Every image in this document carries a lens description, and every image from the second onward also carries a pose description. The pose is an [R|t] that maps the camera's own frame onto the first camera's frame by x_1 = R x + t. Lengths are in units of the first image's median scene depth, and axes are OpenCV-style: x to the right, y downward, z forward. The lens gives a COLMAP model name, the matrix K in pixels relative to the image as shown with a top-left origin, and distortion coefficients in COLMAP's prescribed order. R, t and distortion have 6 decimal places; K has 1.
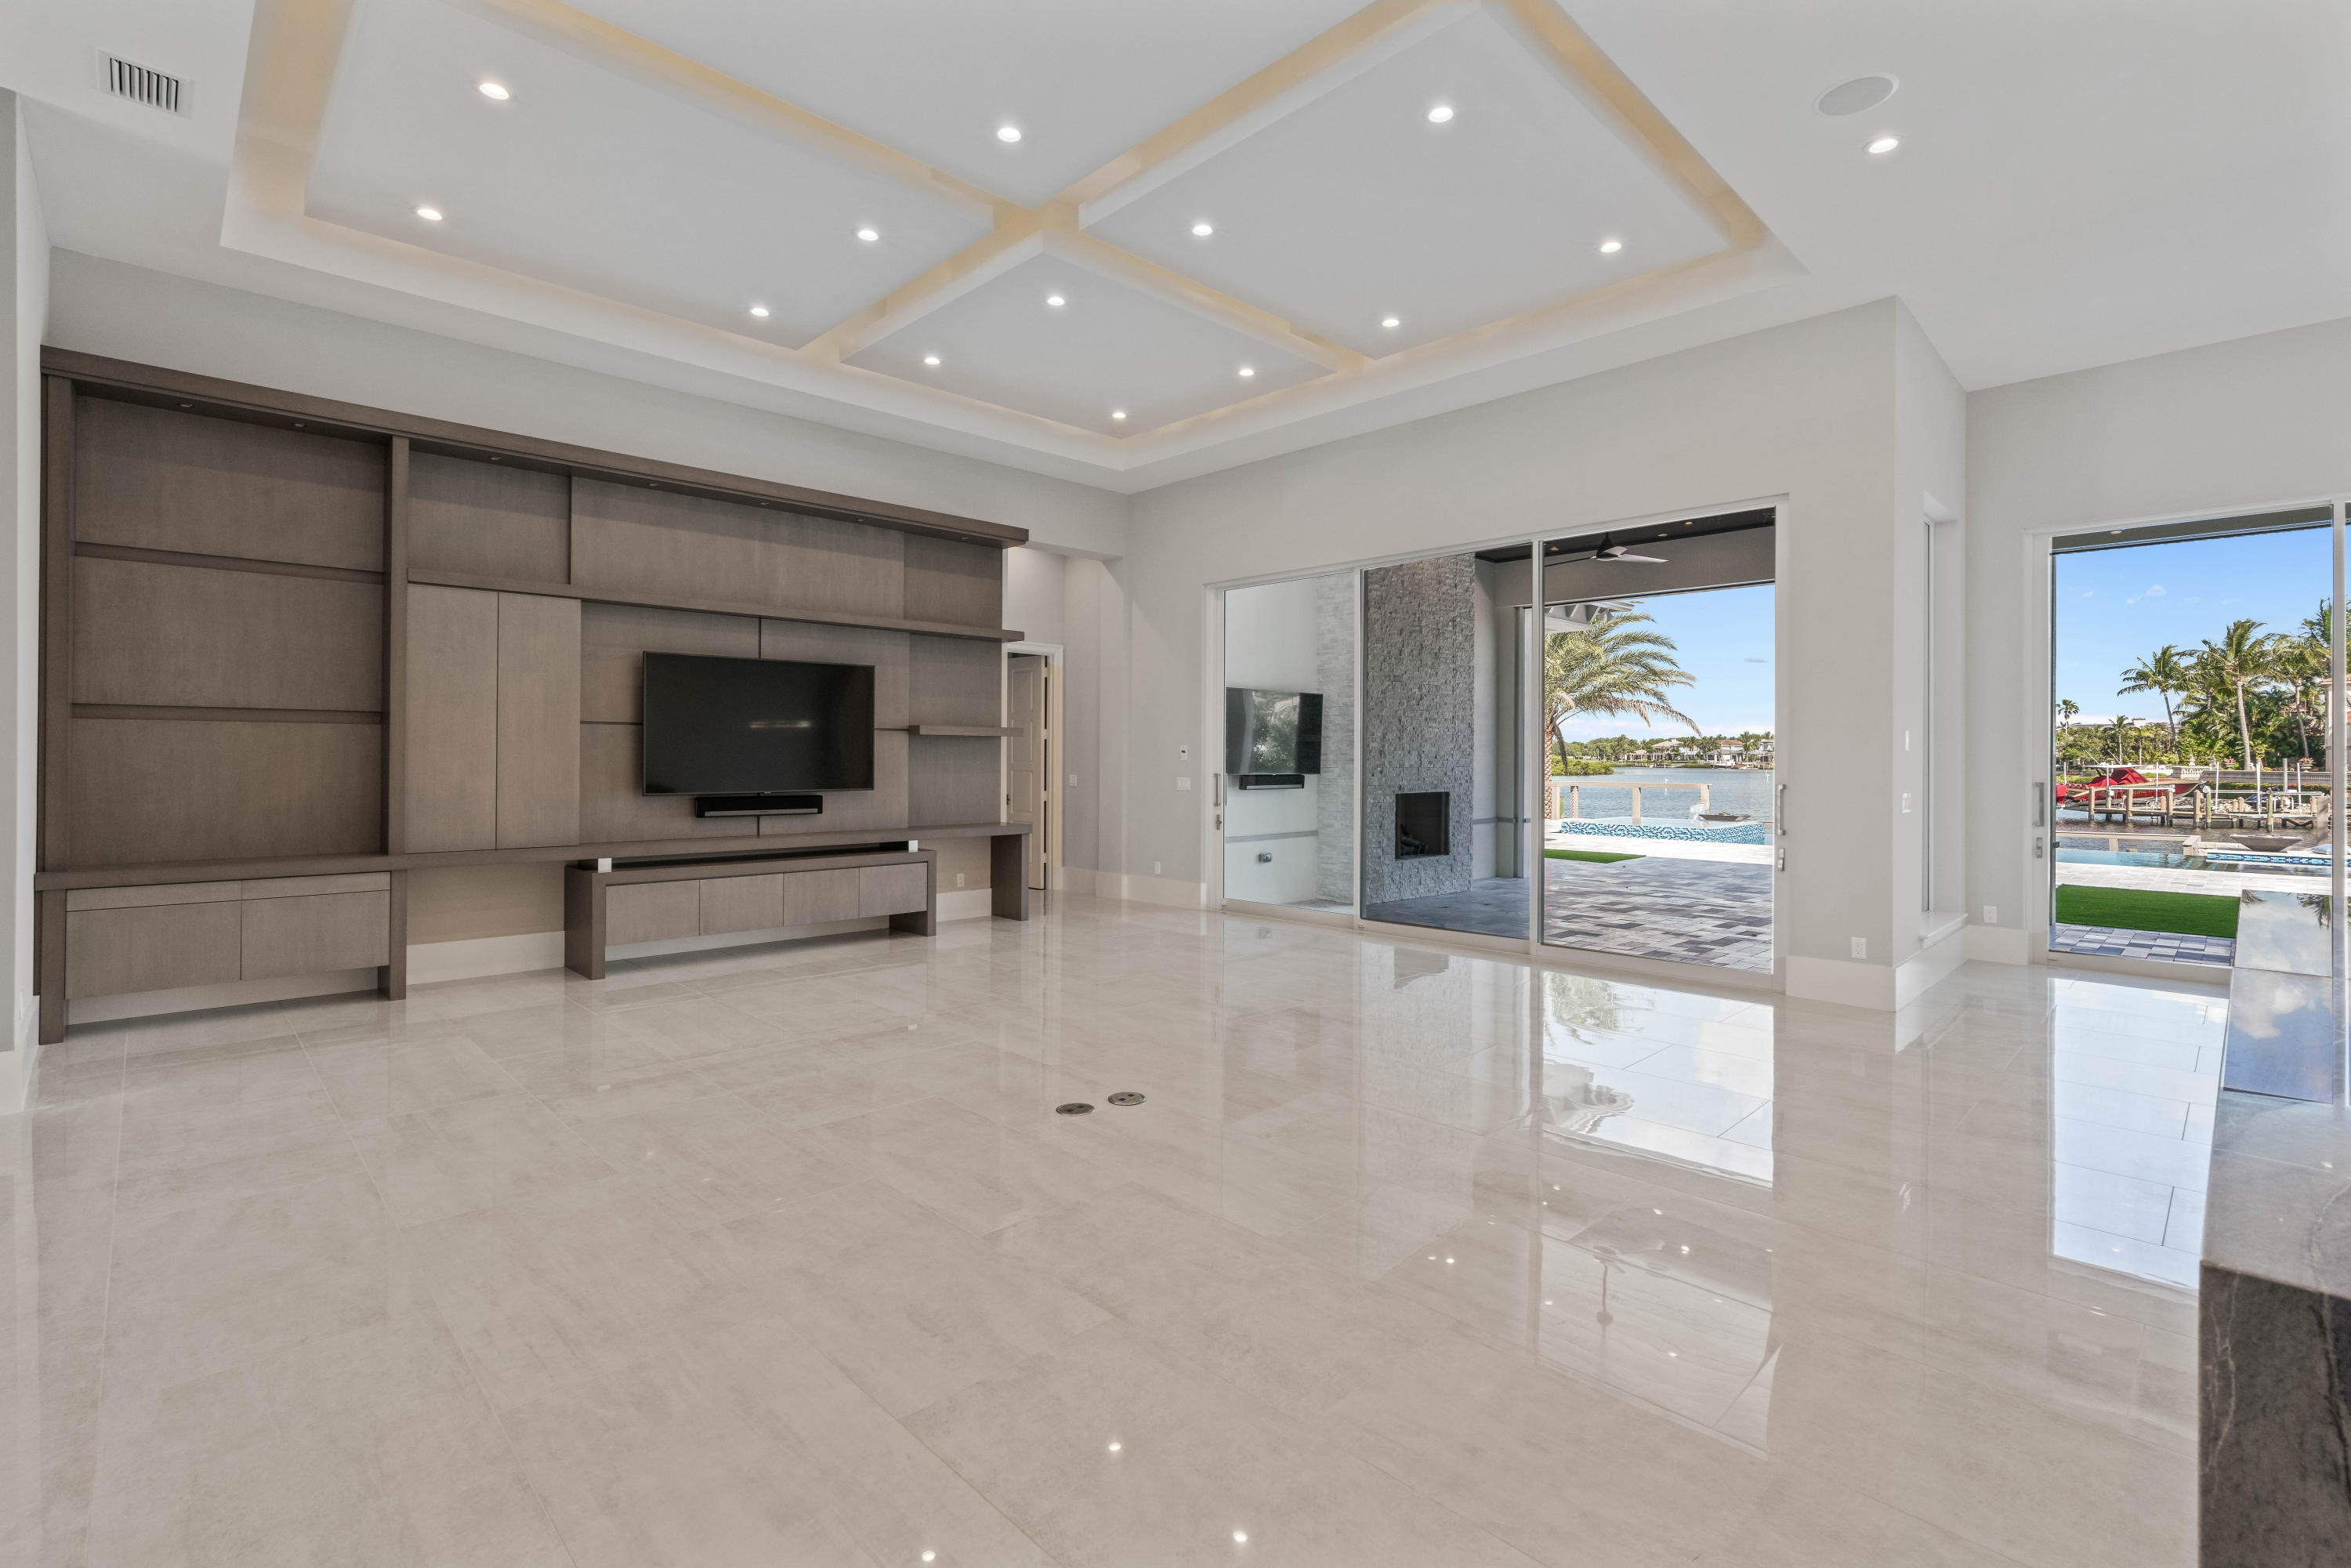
lens RADIAL K [[1066.4, 0, 1182.0], [0, 1066.4, 759.7], [0, 0, 1]] dist [-0.015704, 0.007302]
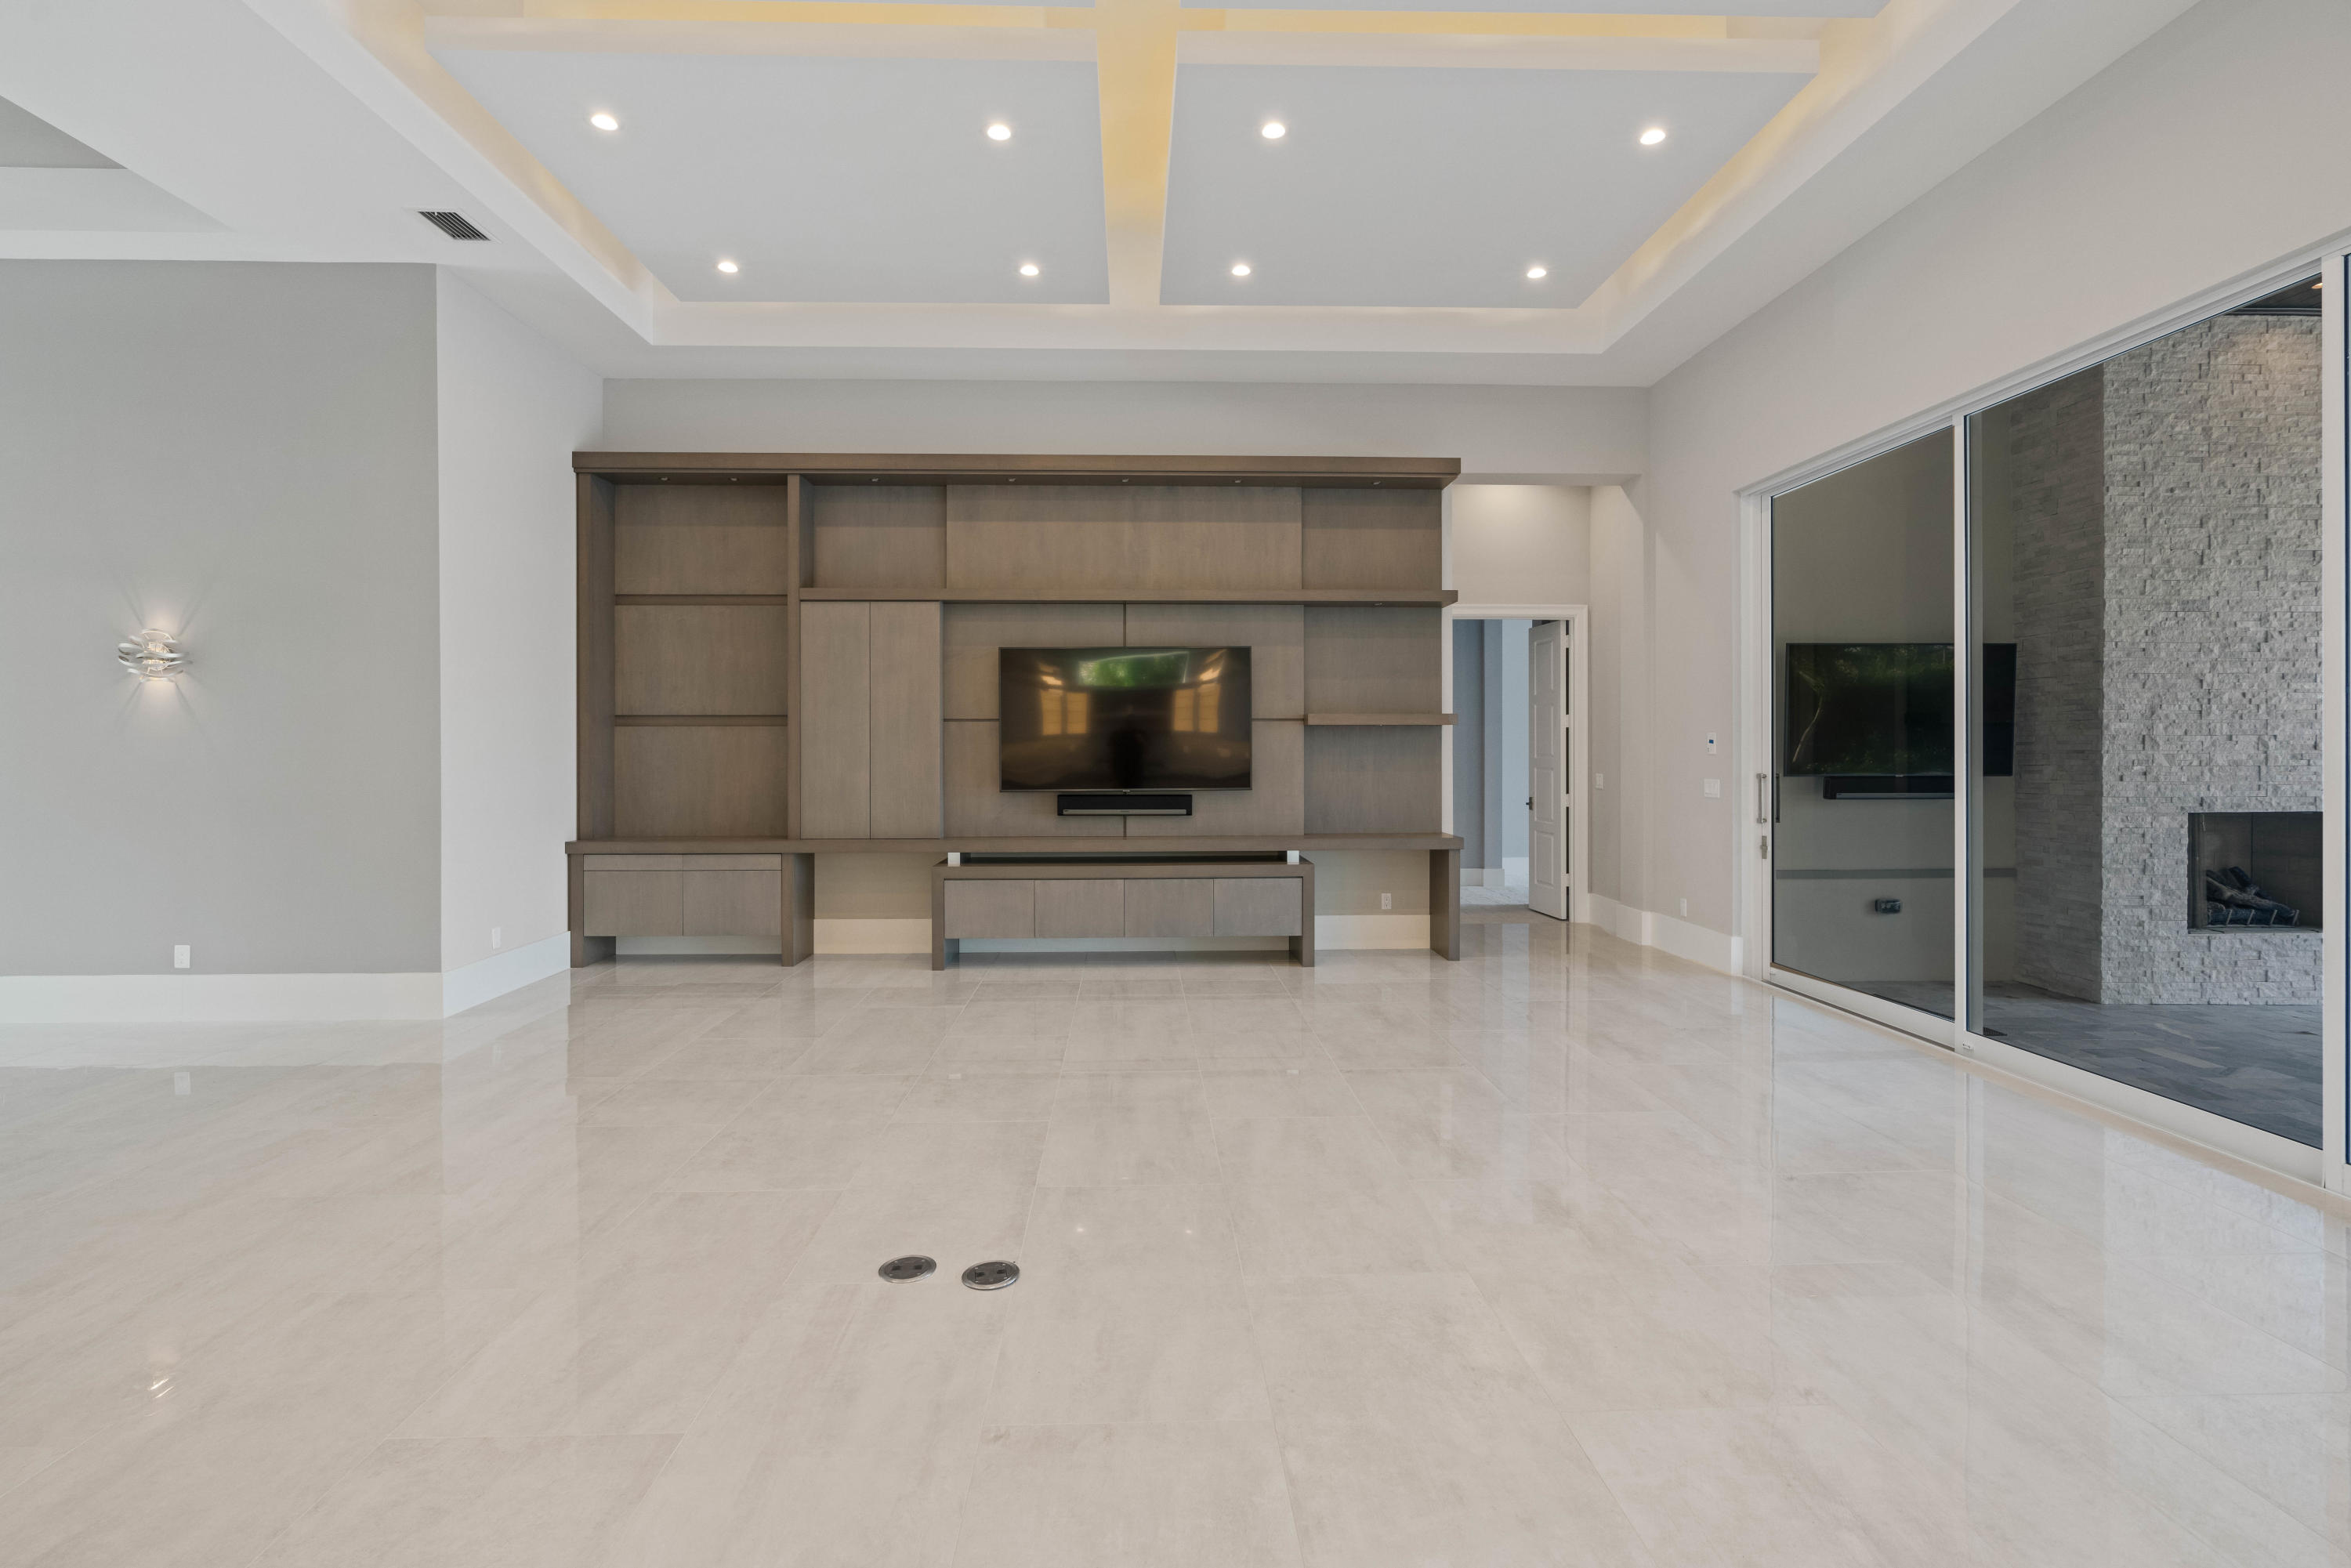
lens RADIAL K [[1066.4, 0, 1182.0], [0, 1066.4, 759.7], [0, 0, 1]] dist [-0.015704, 0.007302]
pose [[0.736305, 0.000540, -0.676650, 0.246838], [0.003737, 0.999981, 0.004865, -0.000682], [0.676640, -0.006111, 0.736289, 0.310067]]
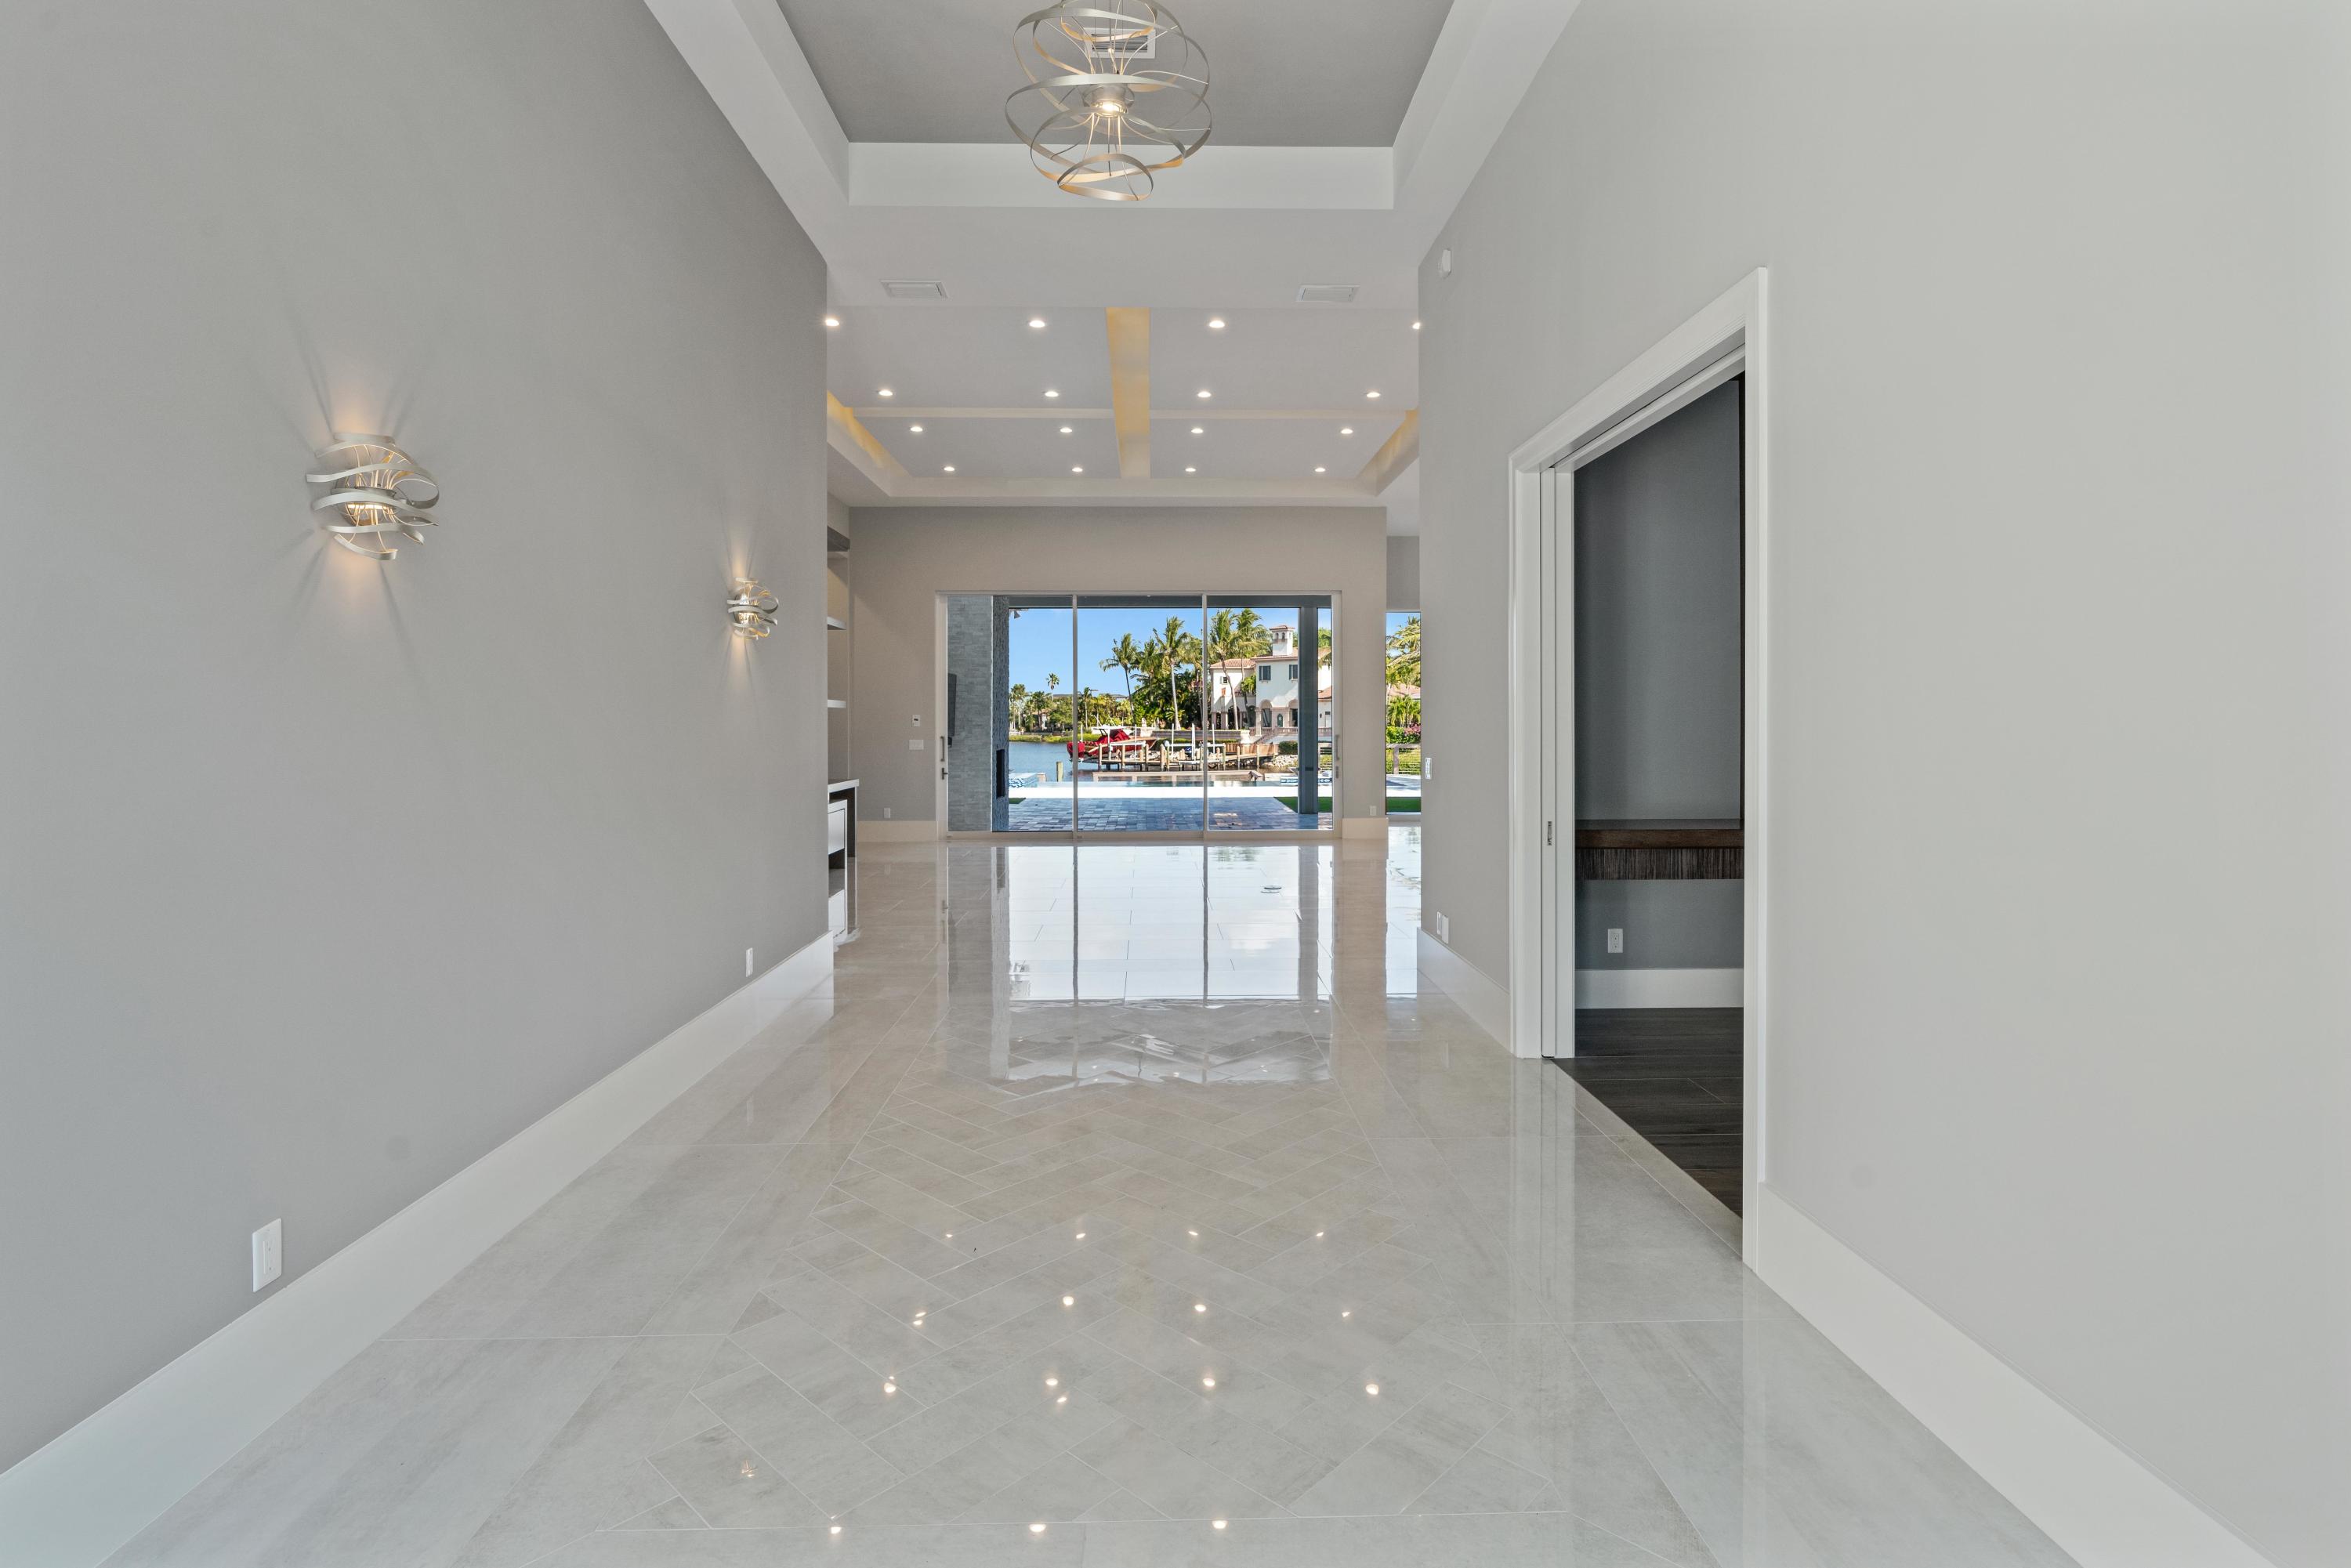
lens RADIAL K [[1126.9, 0, 1172.9], [0, 1126.9, 756.8], [0, 0, 1]] dist [-0.005008, 0.000110]
pose [[0.687870, -0.028948, 0.725257, -0.889853], [0.009549, 0.999479, 0.030836, -0.002027], [-0.725771, -0.014286, 0.687788, -0.175402]]
